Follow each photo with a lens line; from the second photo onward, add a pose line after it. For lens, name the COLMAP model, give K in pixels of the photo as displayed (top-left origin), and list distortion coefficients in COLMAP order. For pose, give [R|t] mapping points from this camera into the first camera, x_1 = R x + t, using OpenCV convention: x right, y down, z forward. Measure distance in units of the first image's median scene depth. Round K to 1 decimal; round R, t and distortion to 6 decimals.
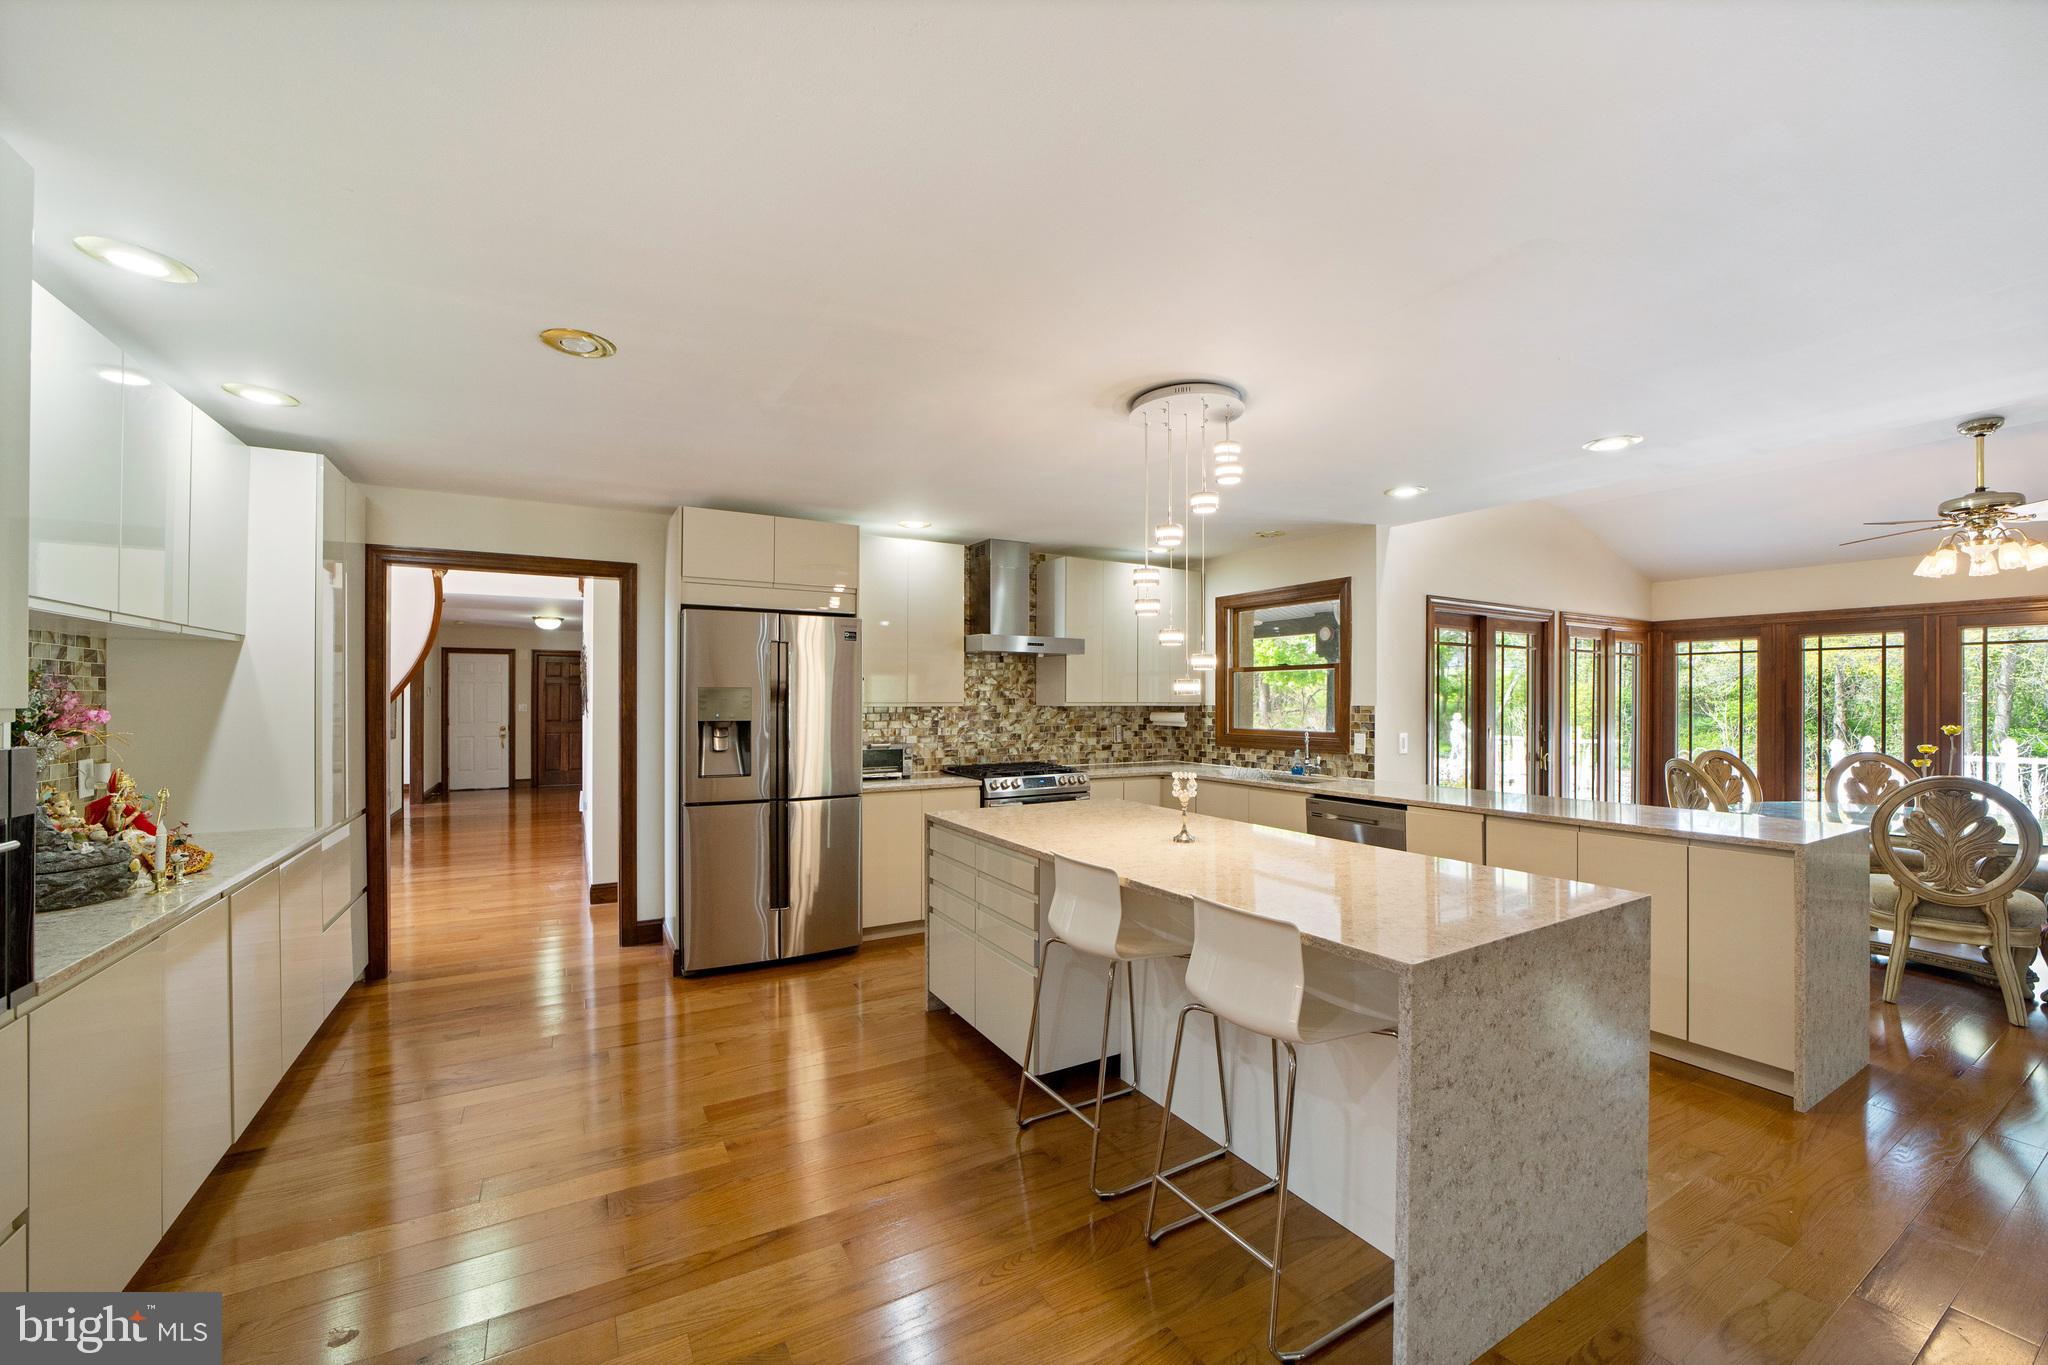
lens RADIAL K [[790.7, 0, 1021.8], [0, 790.7, 702.3], [0, 0, 1]] dist [-0.006609, 0.002908]
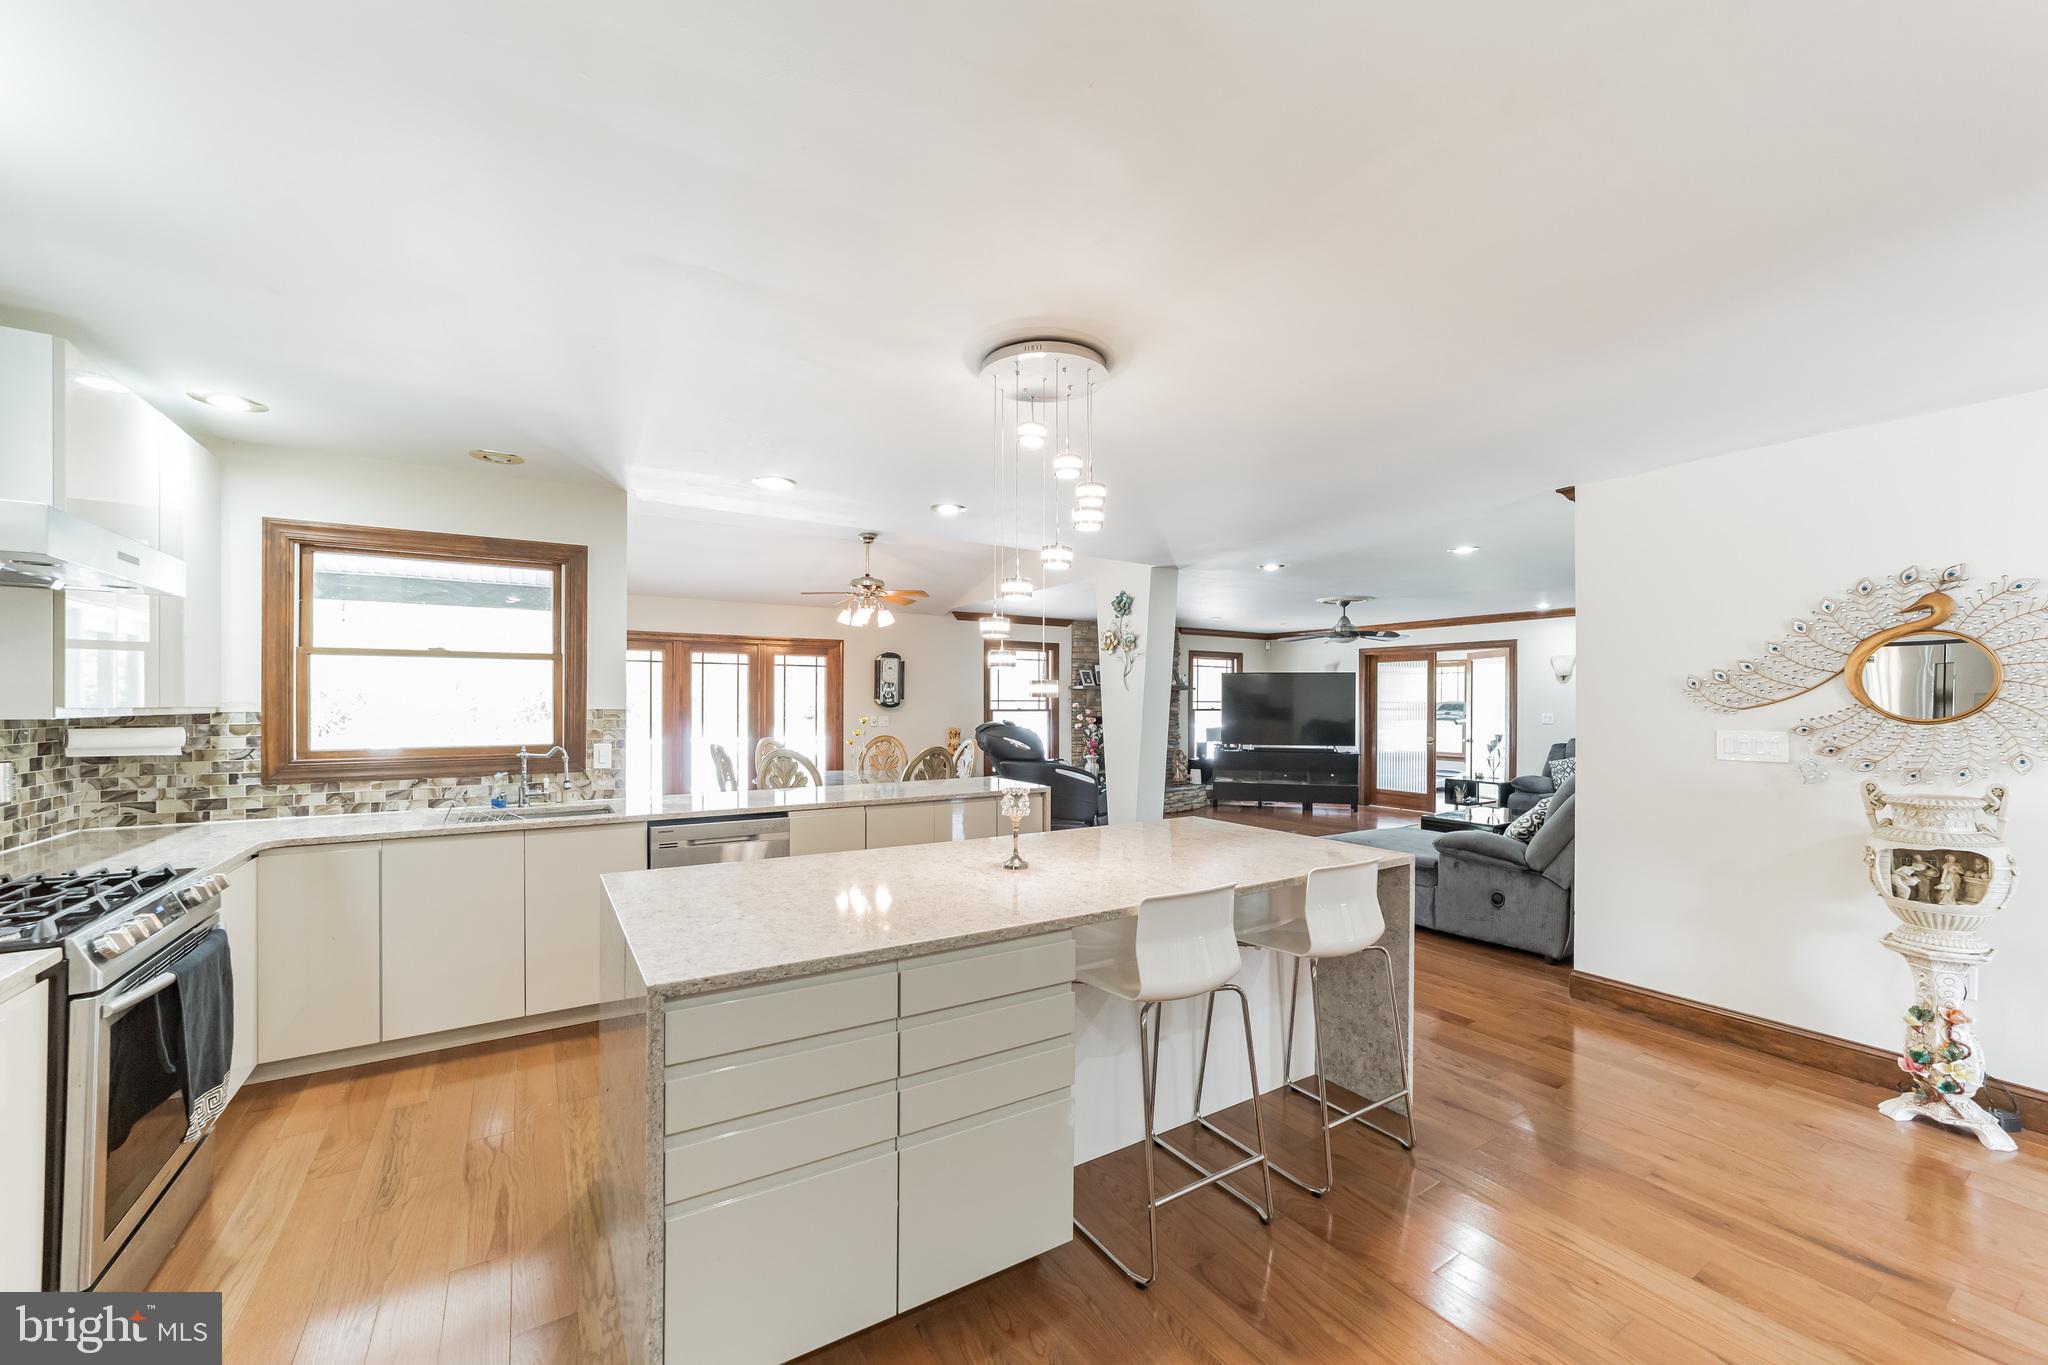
lens RADIAL K [[790.7, 0, 1008.8], [0, 790.7, 691.7], [0, 0, 1]] dist [-0.006609, 0.002908]
pose [[-0.011776, 0.011215, 0.999868, -0.309444], [0.002643, 0.999934, -0.011185, -0.002547], [-0.999927, 0.002511, -0.011805, 0.479730]]
